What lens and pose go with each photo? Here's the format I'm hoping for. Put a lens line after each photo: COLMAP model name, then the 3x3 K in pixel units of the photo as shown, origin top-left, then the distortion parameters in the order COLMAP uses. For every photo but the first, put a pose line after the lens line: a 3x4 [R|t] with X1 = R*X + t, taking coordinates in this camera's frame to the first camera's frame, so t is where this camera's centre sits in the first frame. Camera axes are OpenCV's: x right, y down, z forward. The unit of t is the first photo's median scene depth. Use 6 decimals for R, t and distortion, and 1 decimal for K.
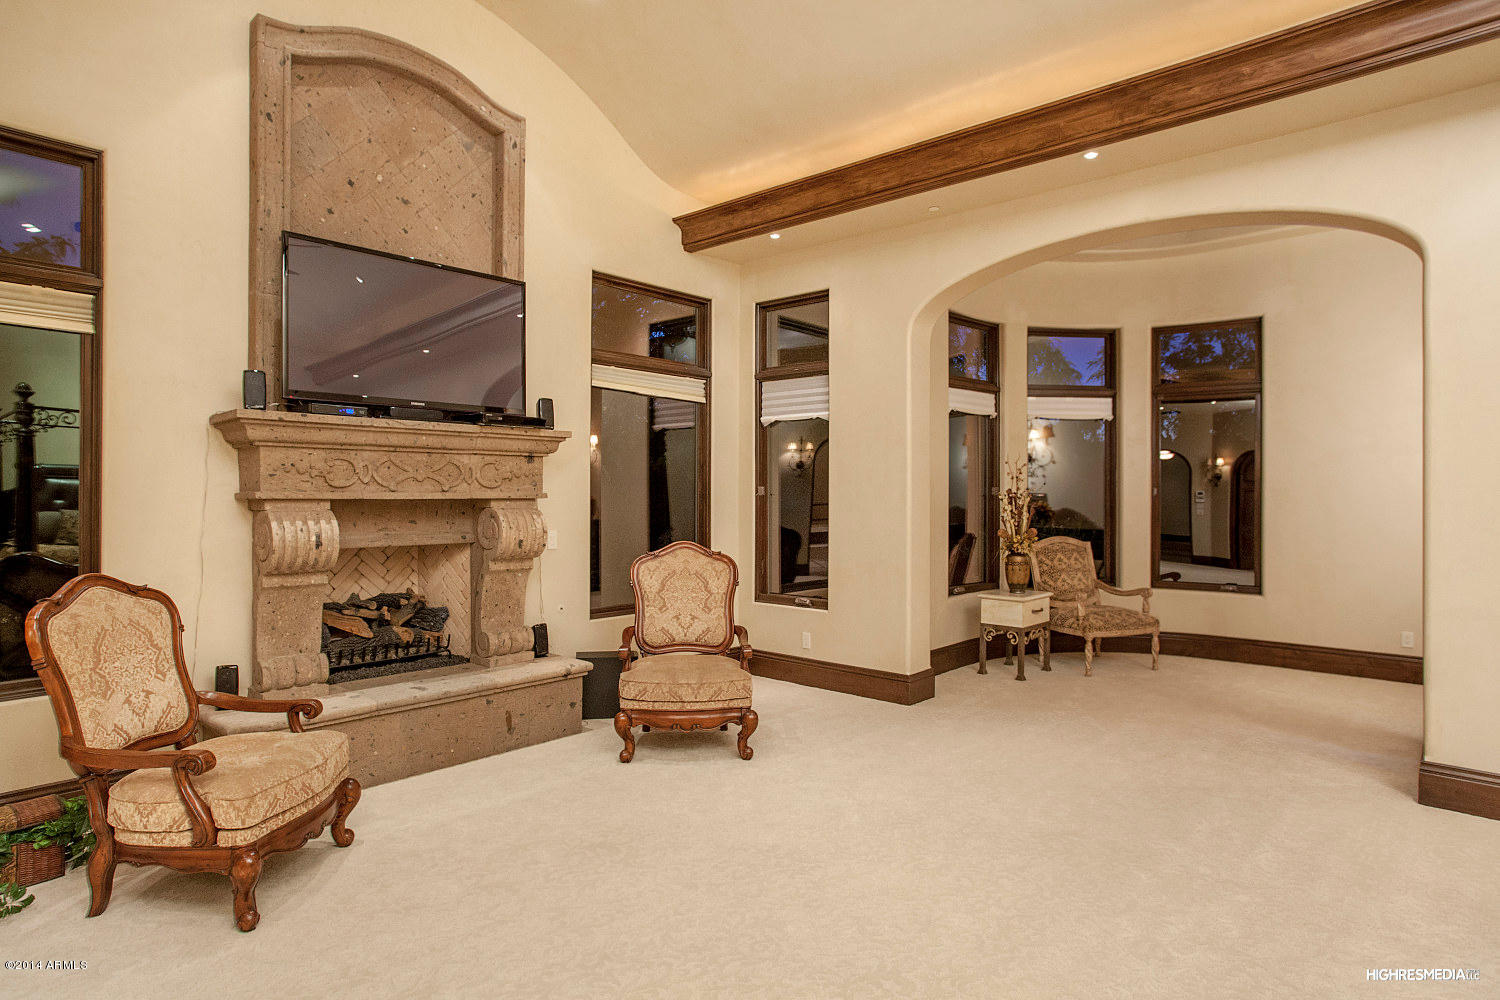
lens RADIAL K [[850.0, 0, 749.9], [0, 850.0, 492.1], [0, 0, 1]] dist [-0.006930, -0.000522]
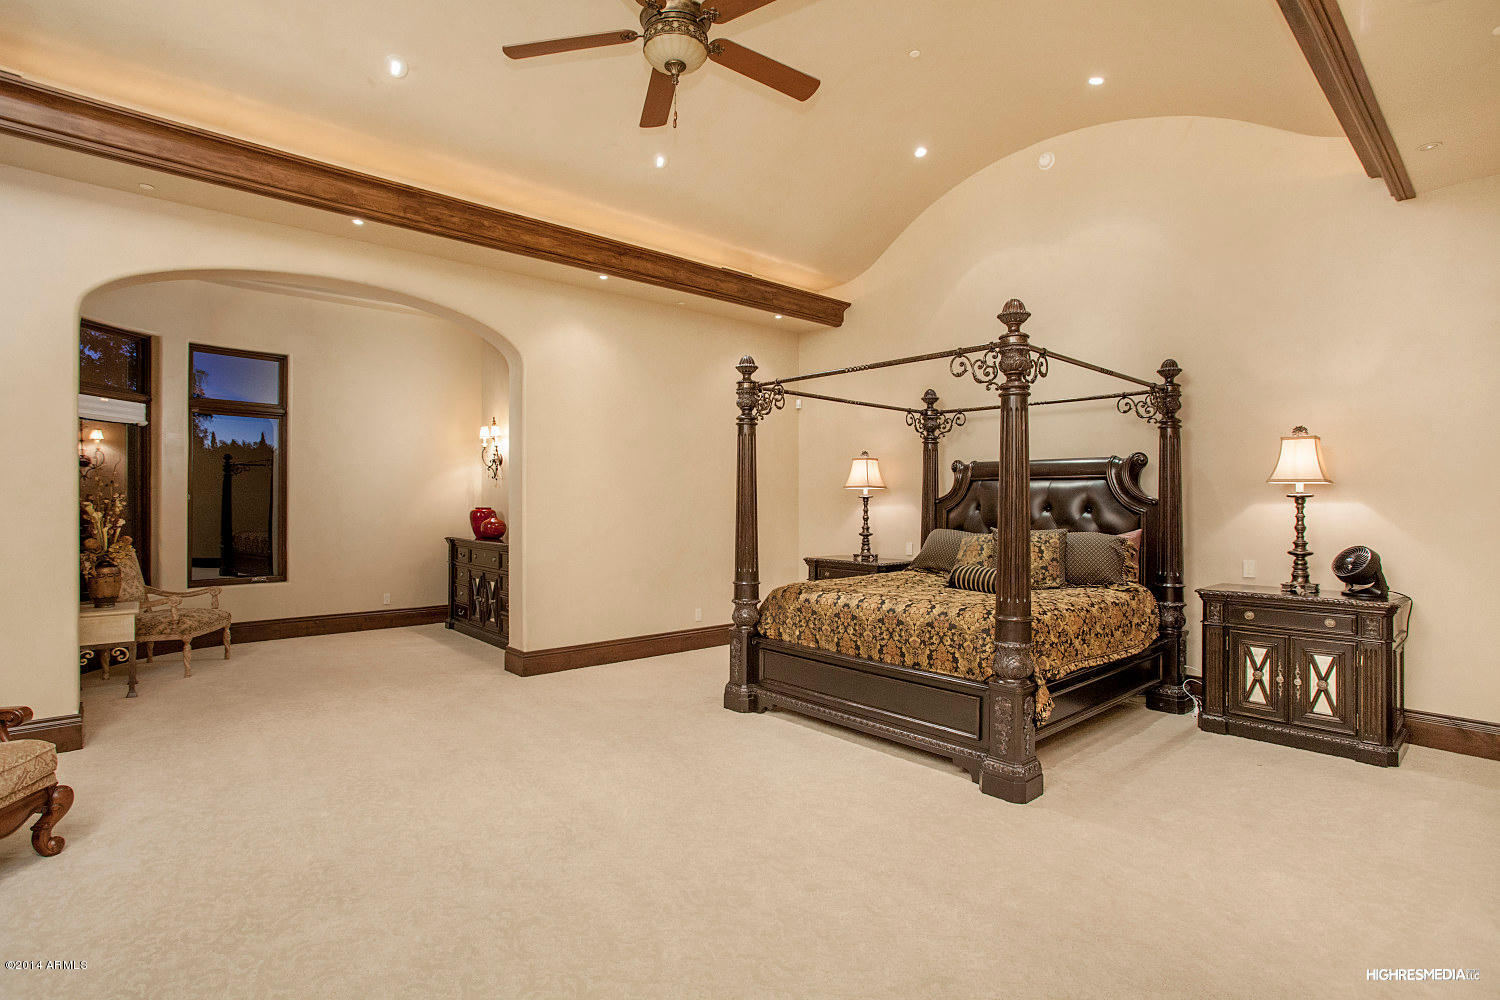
lens RADIAL K [[755.7, 0, 750.2], [0, 755.7, 499.6], [0, 0, 1]] dist [-0.022734, 0.007728]
pose [[0.090137, -0.003423, 0.995923, -0.436646], [-0.000135, 0.999994, 0.003450, -0.001018], [-0.995929, -0.000445, 0.090136, 0.237861]]
